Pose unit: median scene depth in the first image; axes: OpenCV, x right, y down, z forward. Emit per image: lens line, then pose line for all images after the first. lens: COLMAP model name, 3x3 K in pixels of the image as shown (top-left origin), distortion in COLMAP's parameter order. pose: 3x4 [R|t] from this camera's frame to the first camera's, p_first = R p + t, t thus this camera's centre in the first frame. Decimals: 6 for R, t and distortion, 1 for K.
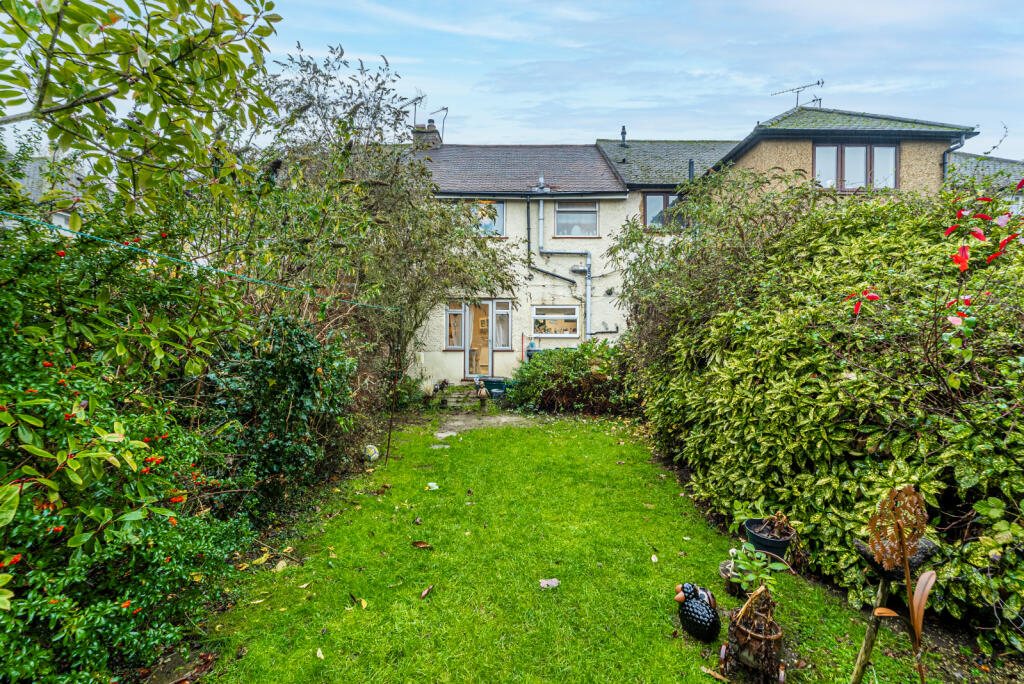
lens RADIAL K [[461.0, 0, 516.7], [0, 461.0, 341.6], [0, 0, 1]] dist [0.009195, 0.000119]
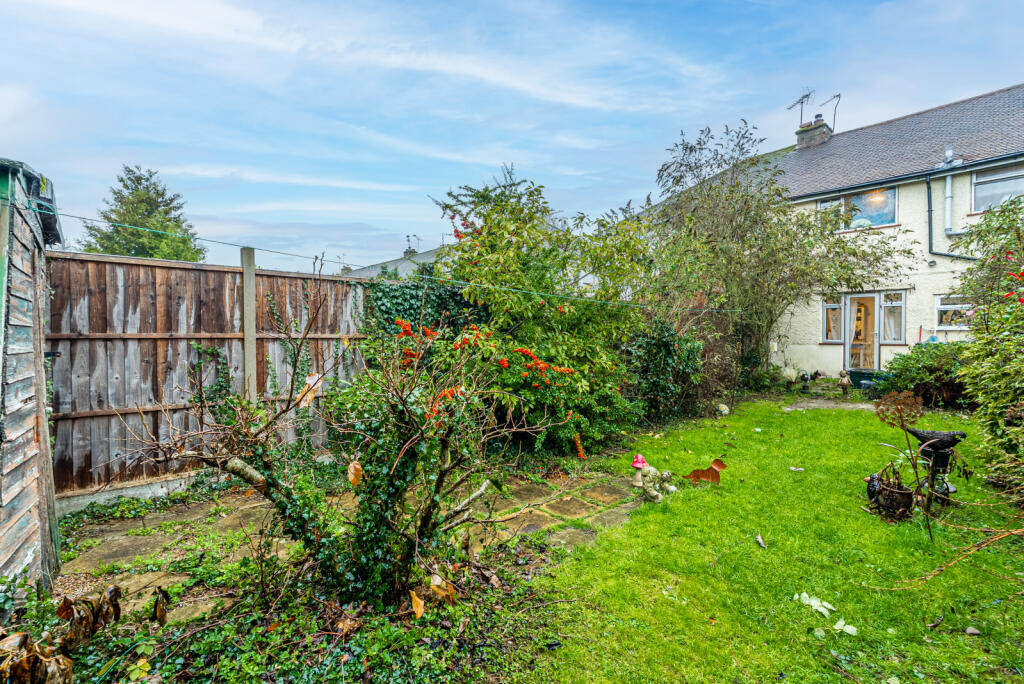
lens RADIAL K [[461.0, 0, 514.8], [0, 461.0, 343.1], [0, 0, 1]] dist [0.009195, 0.000119]
pose [[0.678417, 0.008577, -0.734627, 0.170353], [-0.002220, 0.999951, 0.009625, 0.010568], [0.734674, -0.004899, 0.678403, -0.260098]]
